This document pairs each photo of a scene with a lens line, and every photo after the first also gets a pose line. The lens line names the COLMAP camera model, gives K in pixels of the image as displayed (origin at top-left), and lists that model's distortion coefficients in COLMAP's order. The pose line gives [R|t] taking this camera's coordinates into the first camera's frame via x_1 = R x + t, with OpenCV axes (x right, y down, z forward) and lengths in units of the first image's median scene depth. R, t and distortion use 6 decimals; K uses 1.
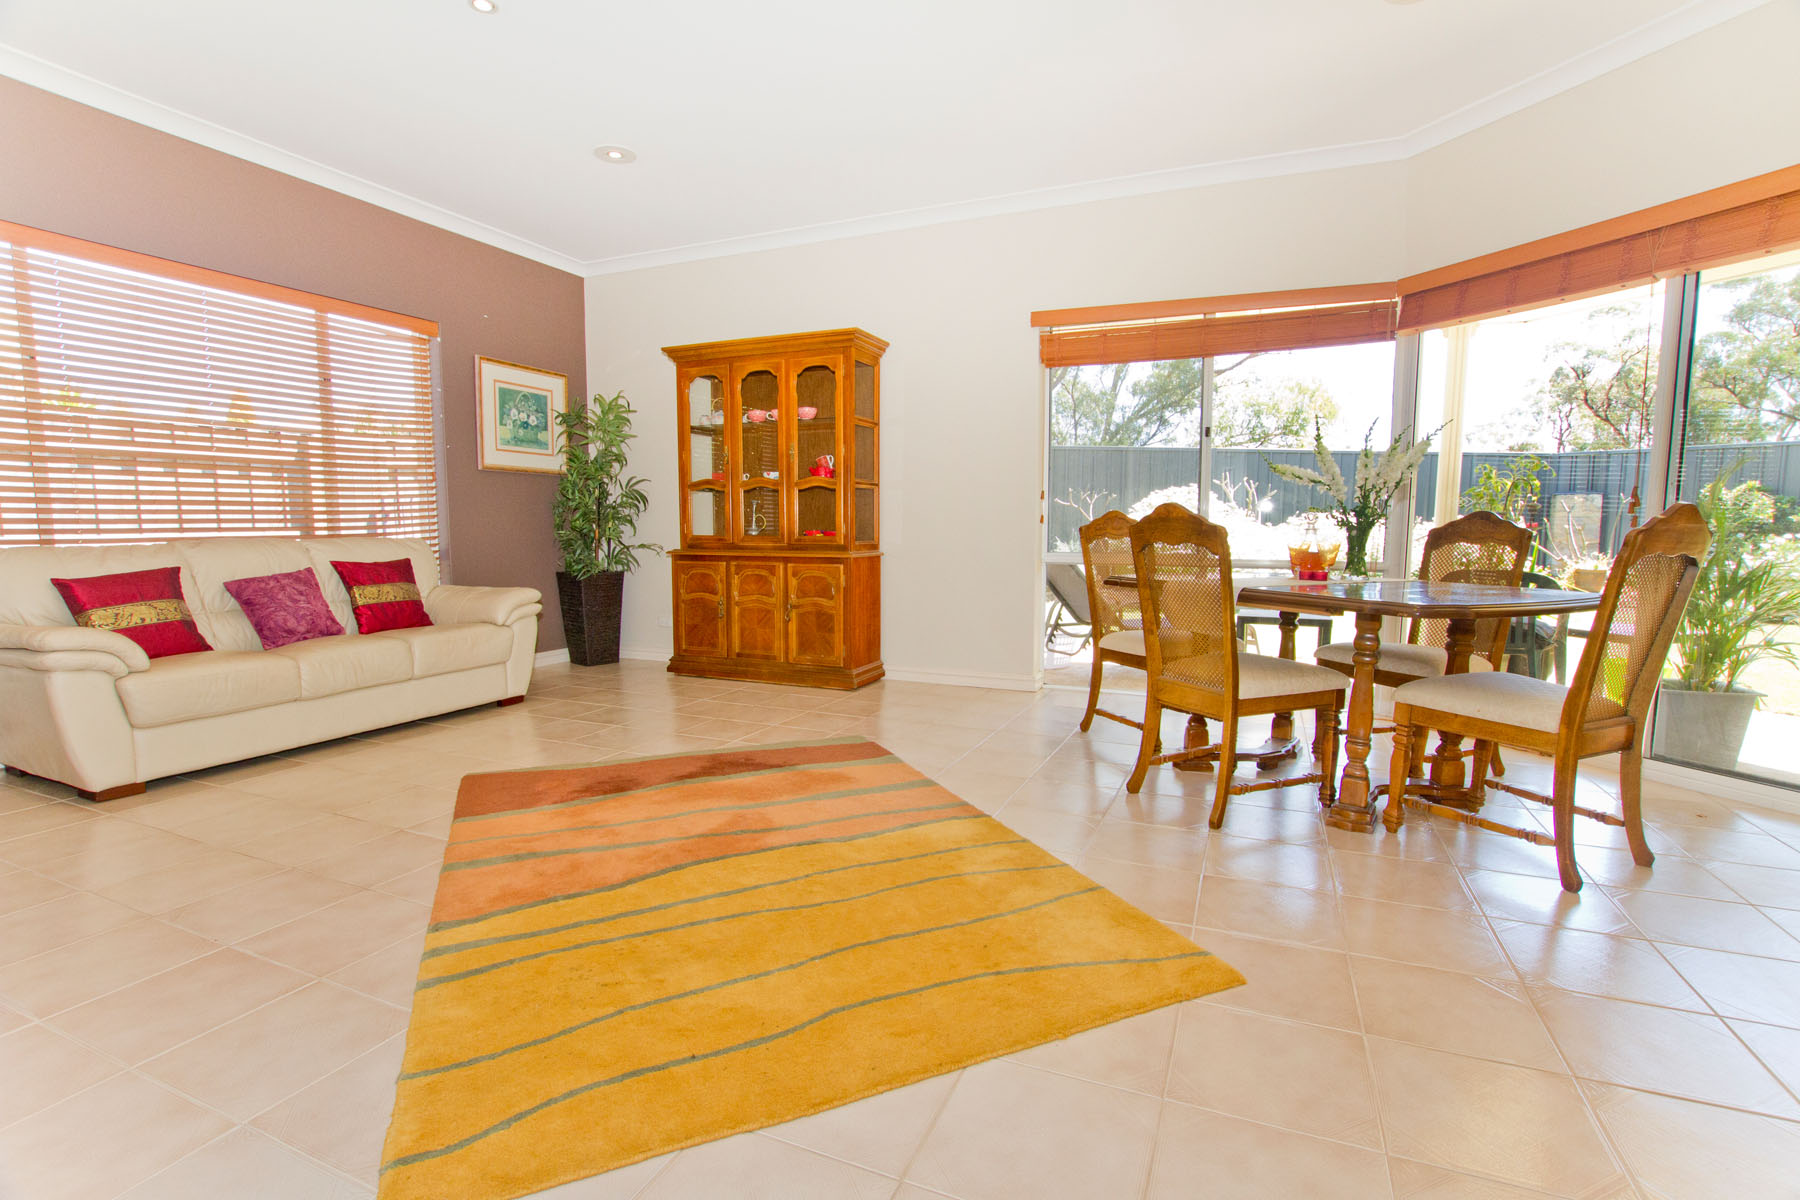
lens RADIAL K [[834.1, 0, 894.8], [0, 834.1, 617.2], [0, 0, 1]] dist [-0.034971, 0.004749]
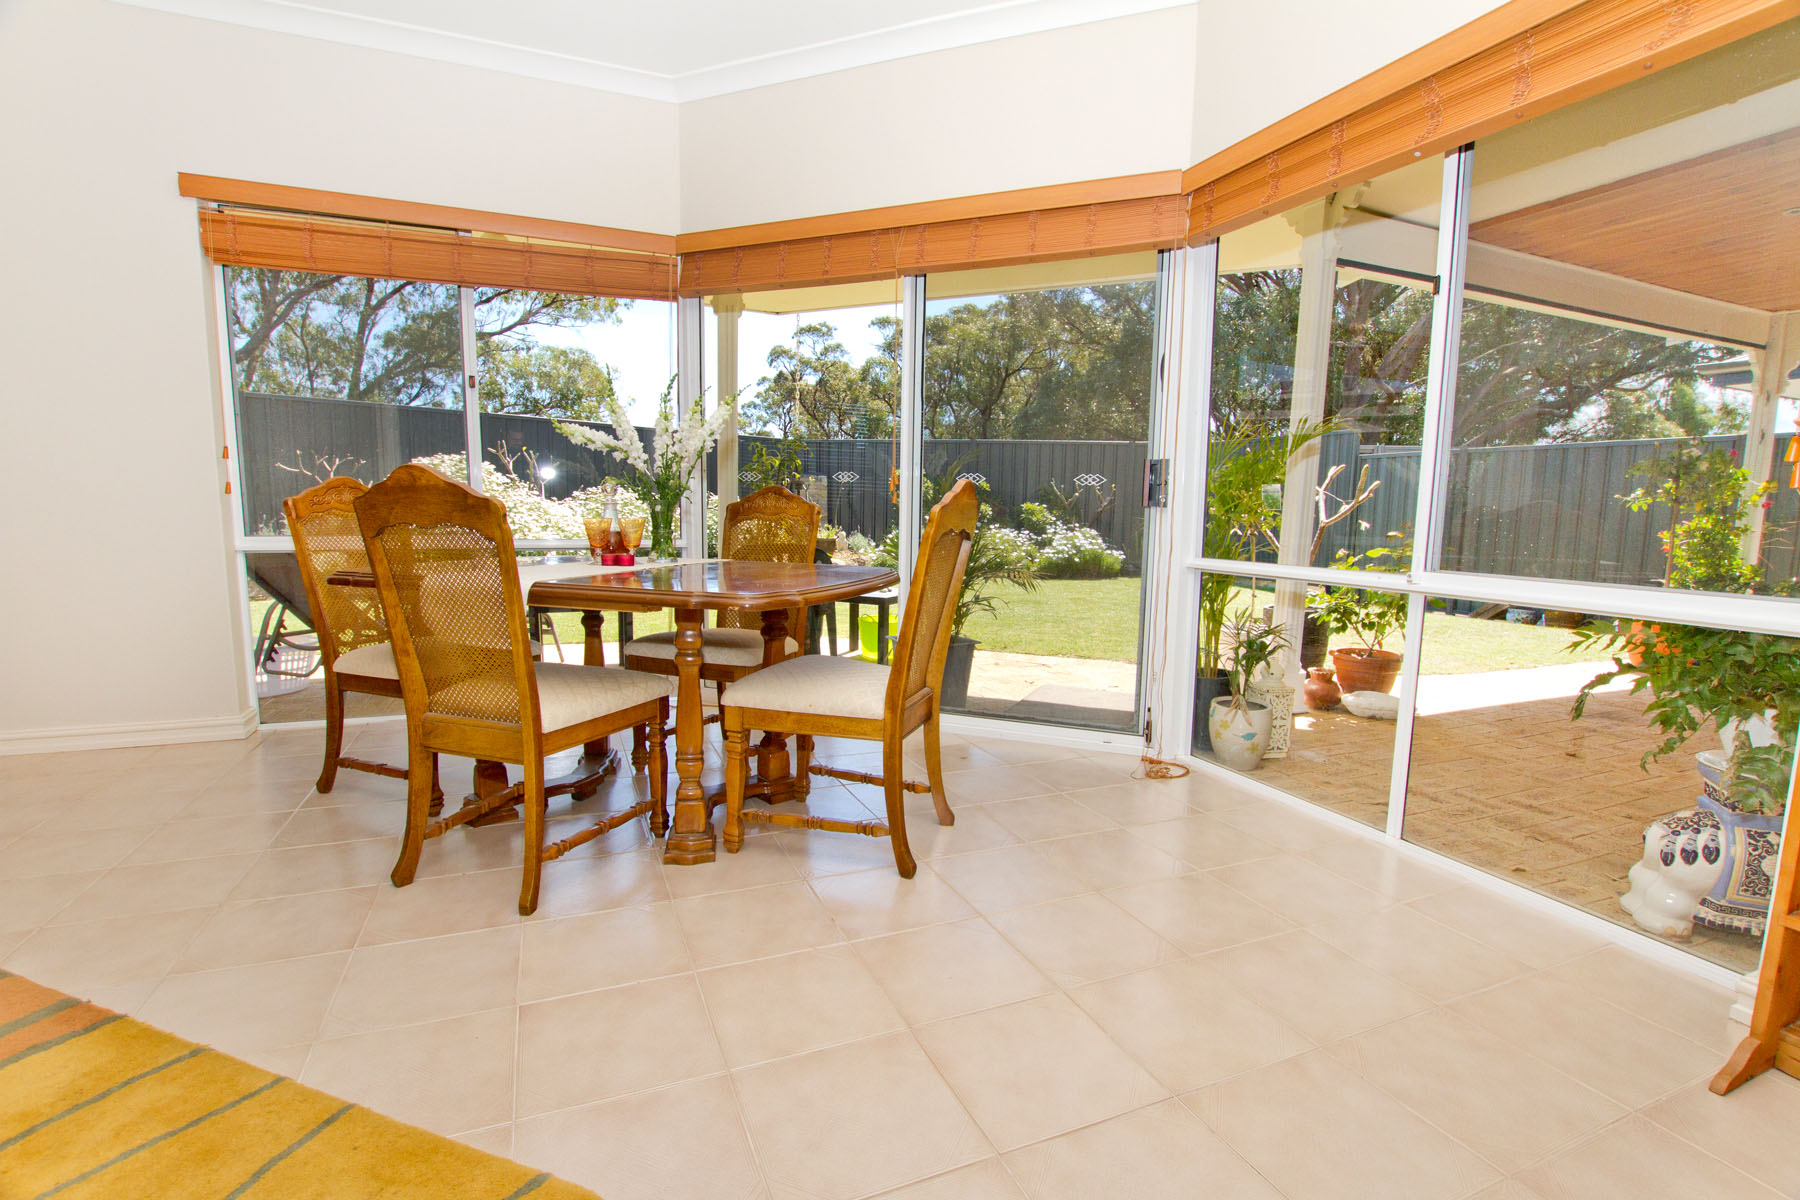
lens RADIAL K [[834.1, 0, 913.9], [0, 834.1, 614.2], [0, 0, 1]] dist [-0.034971, 0.004749]
pose [[0.674239, -0.087575, 0.733302, 0.088574], [0.067201, 0.996100, 0.057172, -0.023429], [-0.735449, 0.010731, 0.677495, 0.211840]]
